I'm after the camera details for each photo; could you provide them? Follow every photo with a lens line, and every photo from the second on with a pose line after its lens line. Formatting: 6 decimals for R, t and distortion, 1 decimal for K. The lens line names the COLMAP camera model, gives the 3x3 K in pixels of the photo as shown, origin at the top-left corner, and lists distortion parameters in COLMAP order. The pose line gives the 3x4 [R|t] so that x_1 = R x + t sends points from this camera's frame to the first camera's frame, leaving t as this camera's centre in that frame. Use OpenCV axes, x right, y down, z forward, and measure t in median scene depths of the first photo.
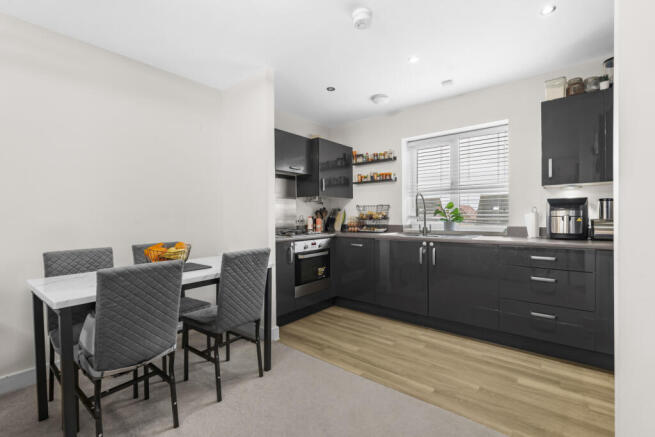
lens RADIAL K [[297.3, 0, 327.9], [0, 297.3, 219.7], [0, 0, 1]] dist [0.000379, -0.000332]
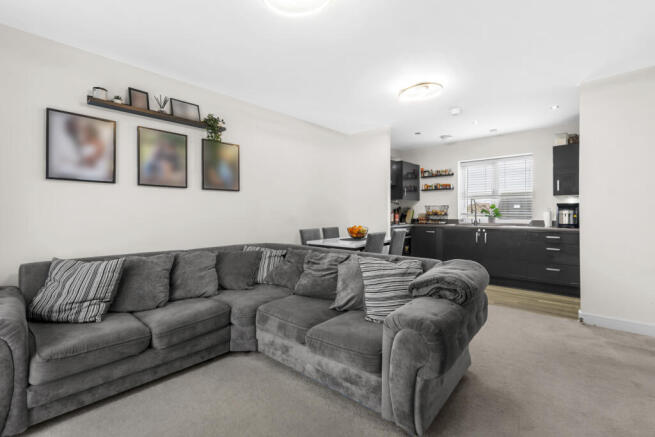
lens RADIAL K [[297.3, 0, 326.1], [0, 297.3, 213.4], [0, 0, 1]] dist [0.000379, -0.000332]
pose [[0.998527, 0.007745, -0.053705, -0.350409], [-0.008267, 0.999921, -0.009499, 0.009146], [0.053627, 0.009929, 0.998512, -0.554161]]
